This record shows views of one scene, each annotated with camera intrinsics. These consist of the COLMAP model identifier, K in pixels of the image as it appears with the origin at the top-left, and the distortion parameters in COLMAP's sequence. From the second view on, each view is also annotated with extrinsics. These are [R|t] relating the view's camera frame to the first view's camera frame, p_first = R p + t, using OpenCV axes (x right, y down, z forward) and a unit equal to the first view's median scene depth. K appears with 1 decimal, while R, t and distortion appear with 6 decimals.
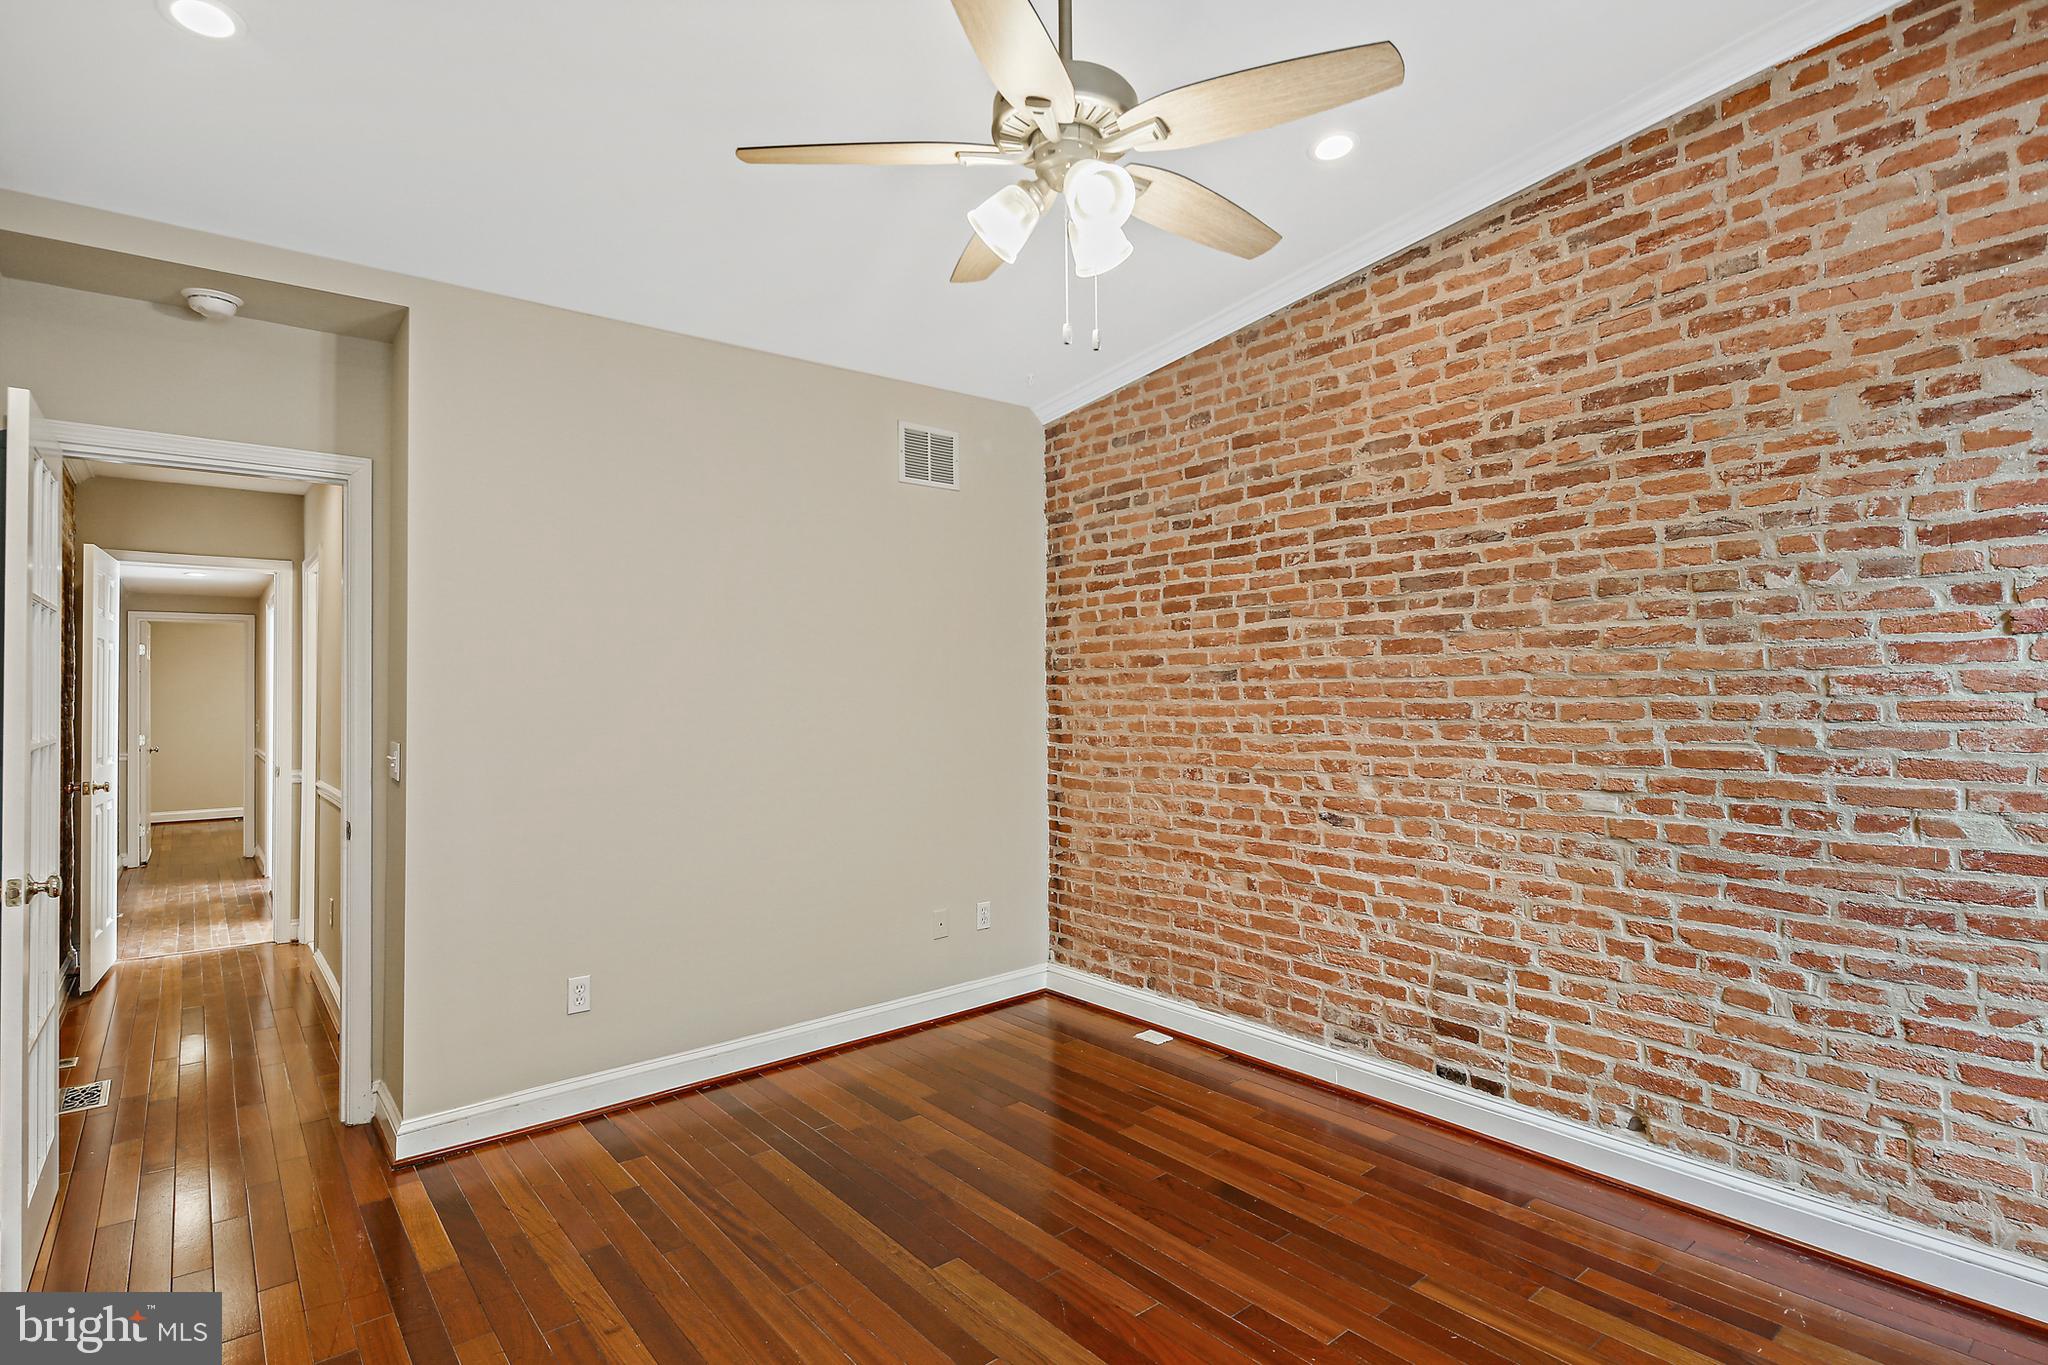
lens RADIAL K [[1005.0, 0, 1022.0], [0, 1005.0, 680.2], [0, 0, 1]] dist [0.003173, -0.003857]
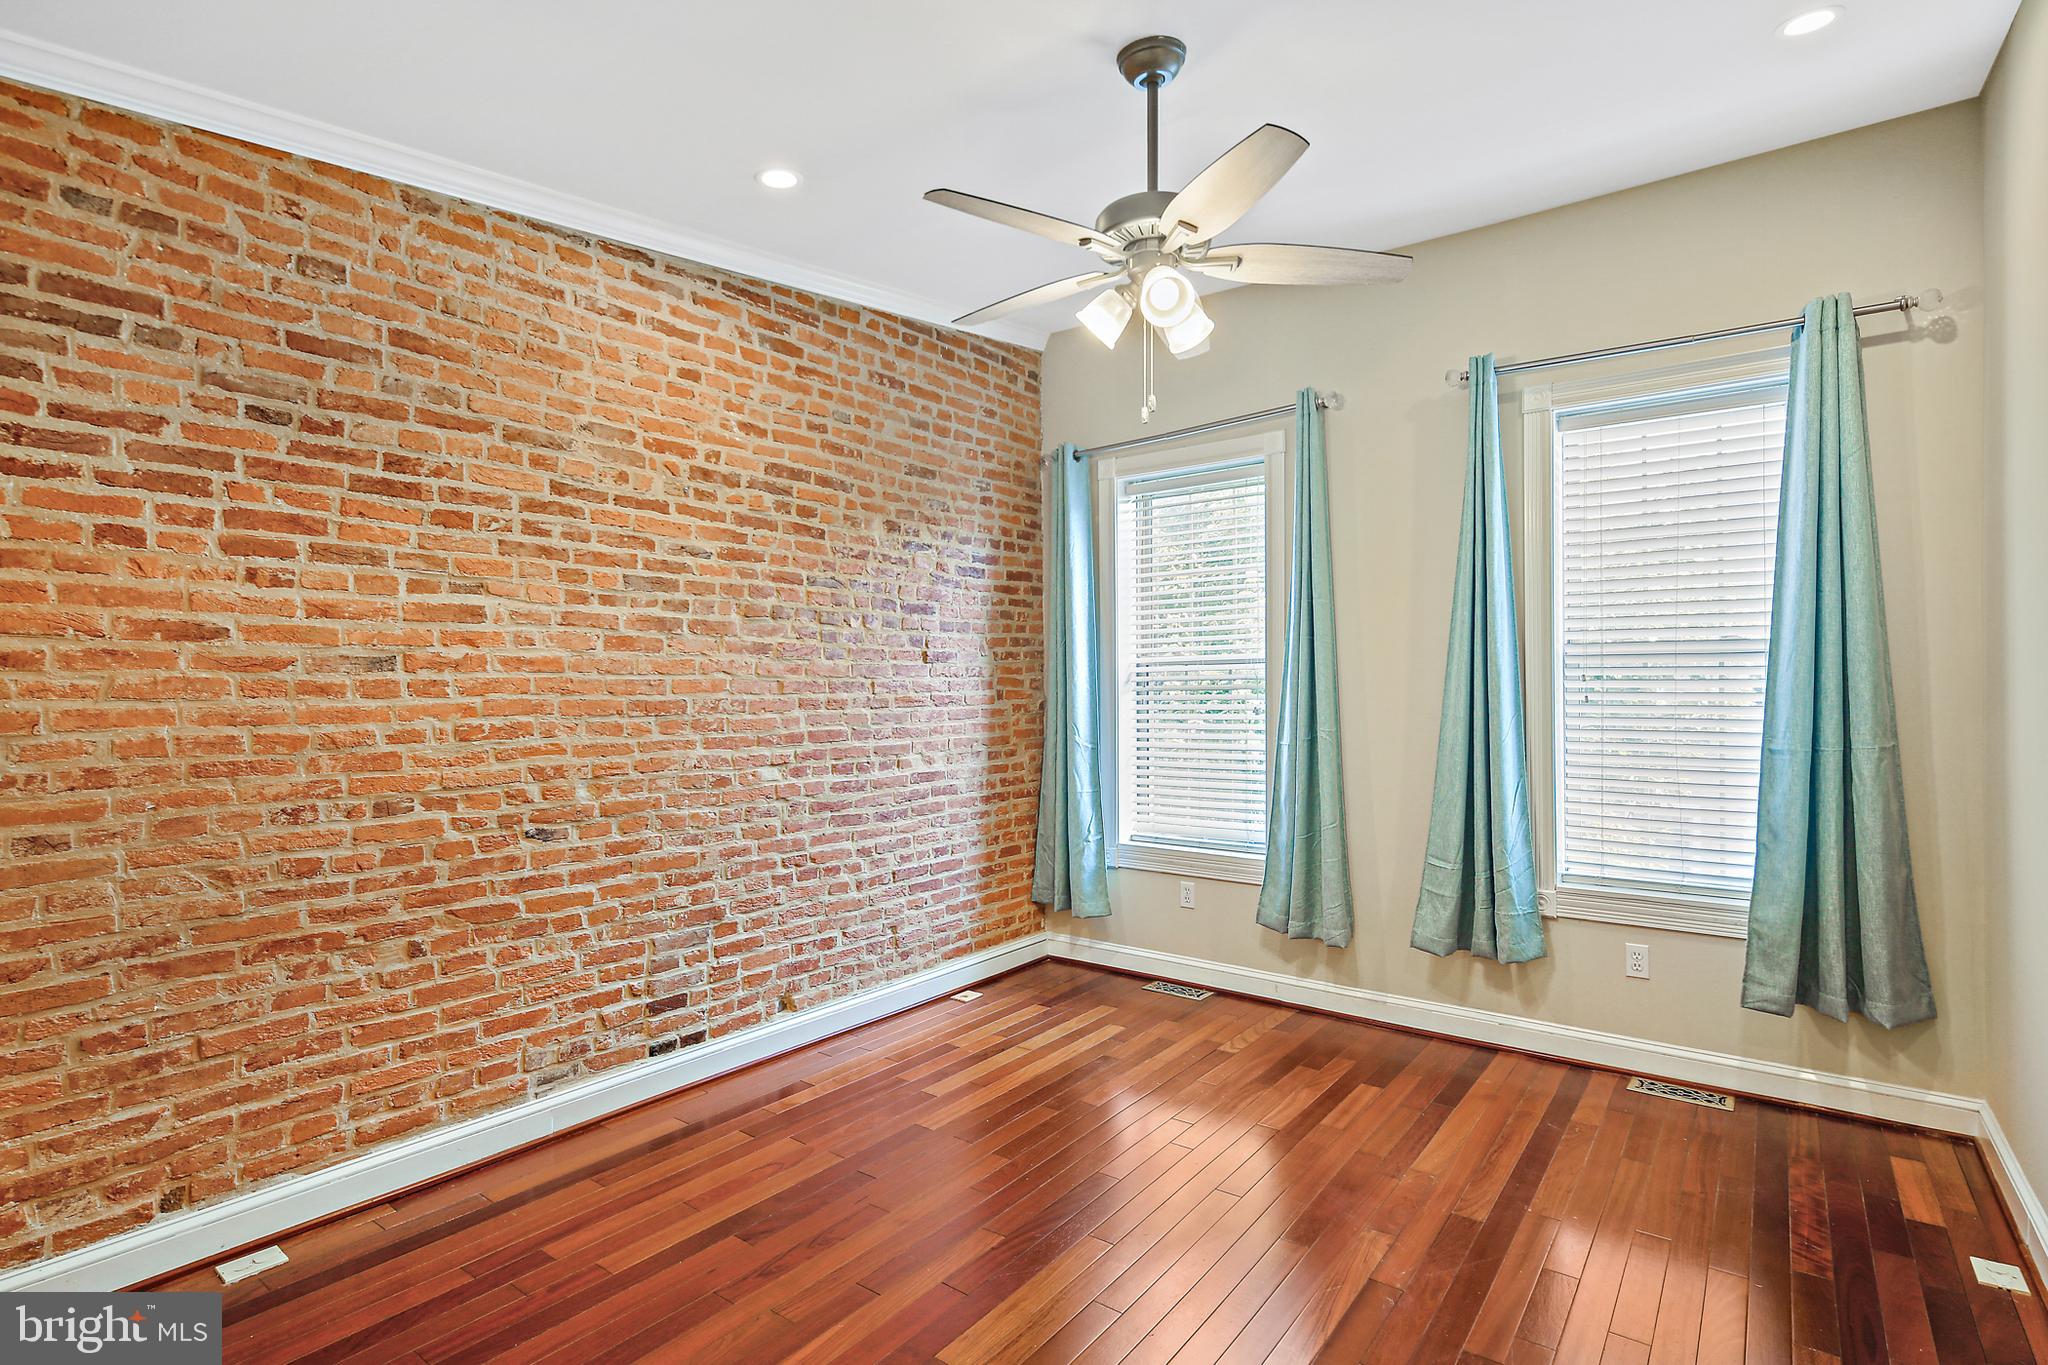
lens RADIAL K [[1005.0, 0, 1021.4], [0, 1005.0, 690.8], [0, 0, 1]] dist [0.003173, -0.003857]
pose [[-0.232020, 0.005973, 0.972693, -0.674628], [-0.013788, 0.999860, -0.009429, 0.017054], [-0.972613, -0.015599, -0.231905, 0.848070]]
